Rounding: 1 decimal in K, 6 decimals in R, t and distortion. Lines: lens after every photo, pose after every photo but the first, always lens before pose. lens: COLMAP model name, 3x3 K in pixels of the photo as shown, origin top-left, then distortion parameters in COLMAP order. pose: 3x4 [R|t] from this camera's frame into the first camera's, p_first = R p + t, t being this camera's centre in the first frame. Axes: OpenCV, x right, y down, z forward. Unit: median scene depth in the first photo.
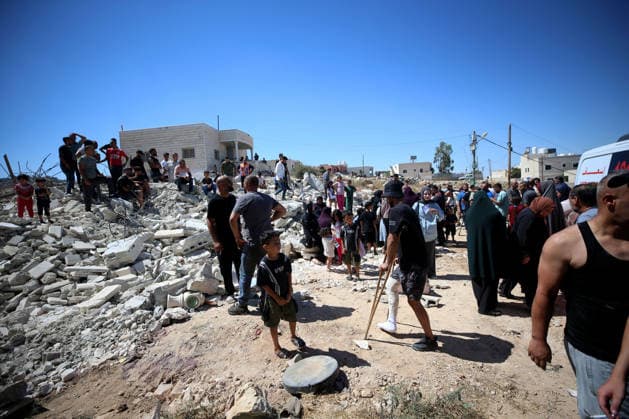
lens RADIAL K [[289.2, 0, 315.0], [0, 289.2, 208.5], [0, 0, 1]] dist [-0.037281, 0.009801]
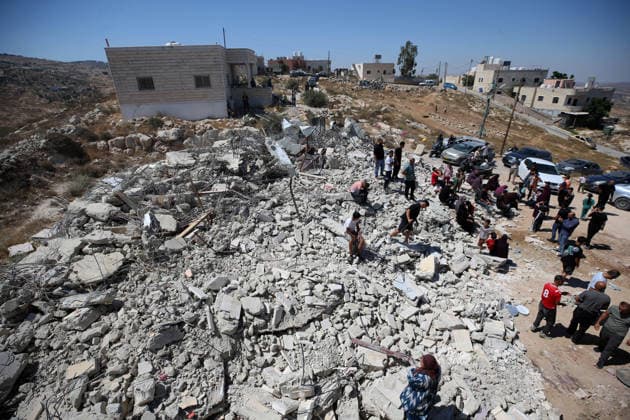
lens RADIAL K [[289.7, 0, 316.6], [0, 289.7, 209.7], [0, 0, 1]] dist [-0.037281, 0.009801]
pose [[0.974822, -0.051421, 0.216976, -0.952945], [-0.032468, 0.929946, 0.366259, -0.490553], [-0.220609, -0.364082, 0.904863, -0.025943]]
